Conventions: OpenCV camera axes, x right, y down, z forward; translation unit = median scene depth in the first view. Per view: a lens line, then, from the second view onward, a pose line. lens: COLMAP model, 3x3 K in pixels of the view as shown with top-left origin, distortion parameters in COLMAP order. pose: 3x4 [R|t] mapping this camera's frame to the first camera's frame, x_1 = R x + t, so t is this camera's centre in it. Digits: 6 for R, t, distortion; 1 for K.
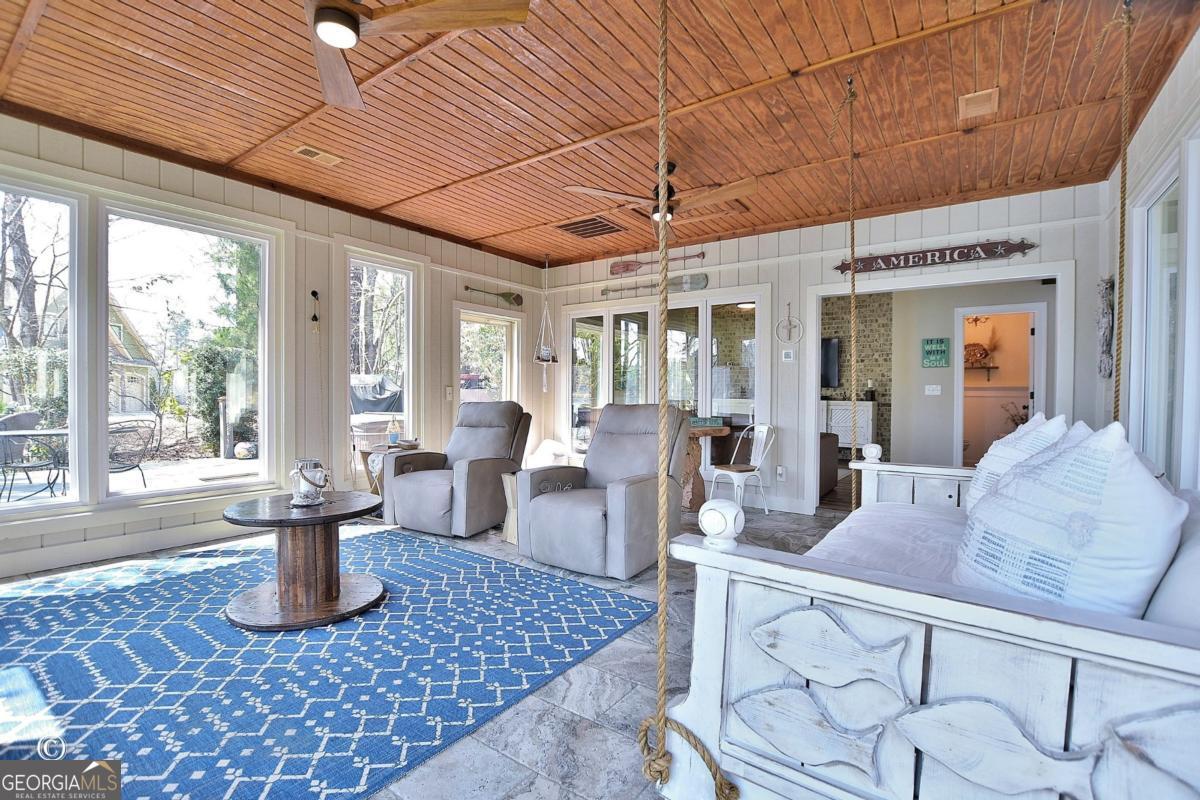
lens RADIAL K [[530.9, 0, 600.0], [0, 530.9, 400.0], [0, 0, 1]] dist [-0.020961, 0.000059]
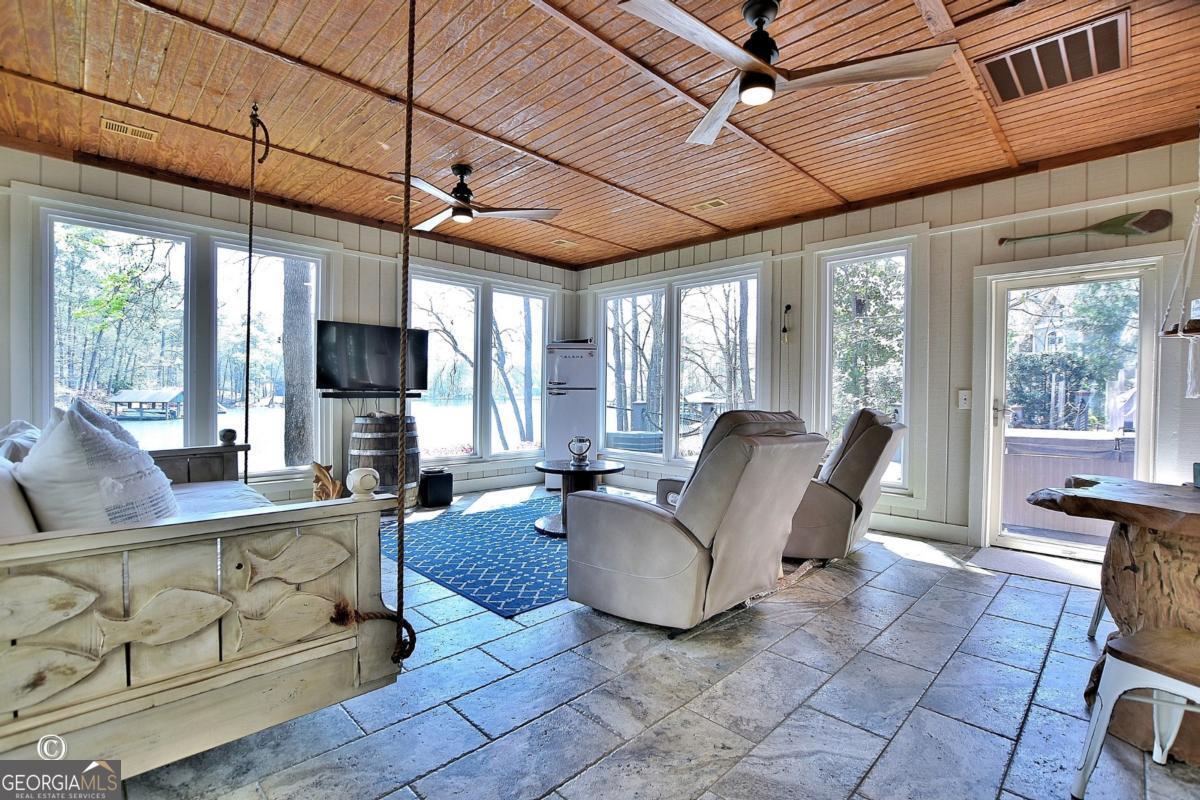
lens RADIAL K [[544.7, 0, 600.3], [0, 544.7, 403.1], [0, 0, 1]] dist [-0.043565, 0.011168]
pose [[-0.157705, 0.004855, -0.987474, 0.635586], [-0.024406, 0.999663, 0.008813, -0.002758], [0.987185, 0.025490, -0.157534, 0.795893]]
